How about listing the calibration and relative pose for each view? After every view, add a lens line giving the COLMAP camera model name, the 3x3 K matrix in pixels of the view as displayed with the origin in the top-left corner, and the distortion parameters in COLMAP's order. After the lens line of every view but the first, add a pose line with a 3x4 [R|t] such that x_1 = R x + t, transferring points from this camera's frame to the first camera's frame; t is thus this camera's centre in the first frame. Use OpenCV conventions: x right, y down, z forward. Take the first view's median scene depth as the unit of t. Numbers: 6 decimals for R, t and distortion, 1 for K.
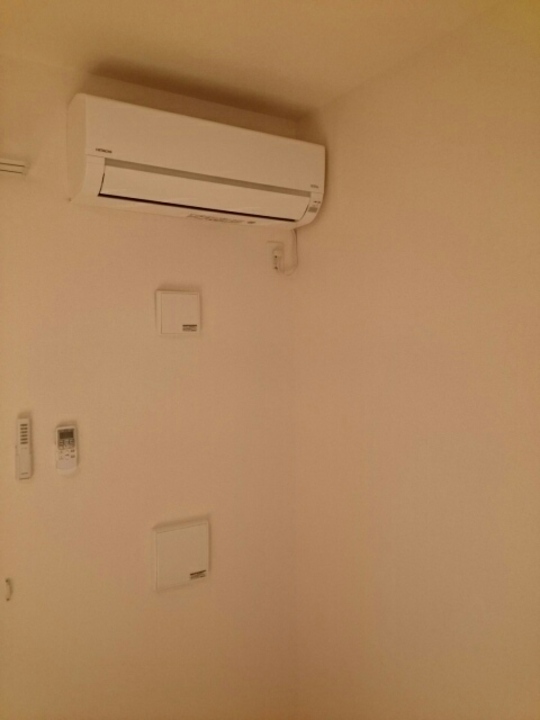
lens RADIAL K [[561.7, 0, 256.2], [0, 561.7, 358.6], [0, 0, 1]] dist [0.054196, 0.013517]
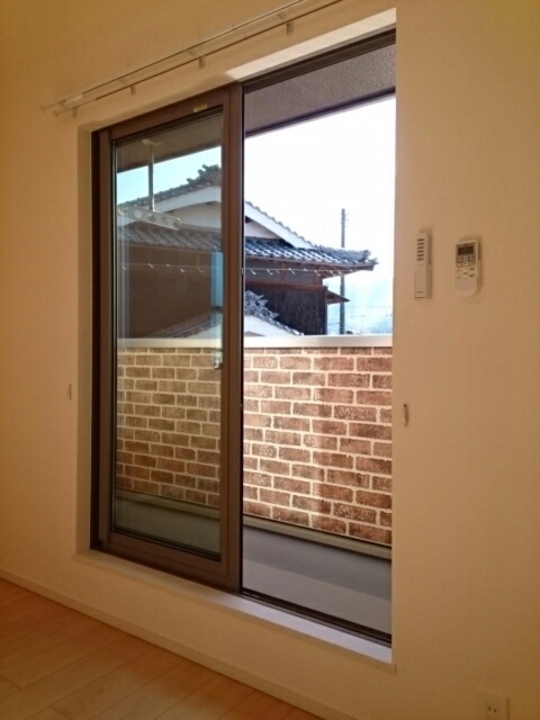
lens RADIAL K [[561.7, 0, 270.4], [0, 561.7, 362.7], [0, 0, 1]] dist [0.054196, 0.013517]
pose [[0.393890, 0.025019, -0.918817, 0.326146], [-0.030440, 0.999436, 0.014164, 0.296878], [0.918653, 0.022389, 0.394430, 0.401095]]
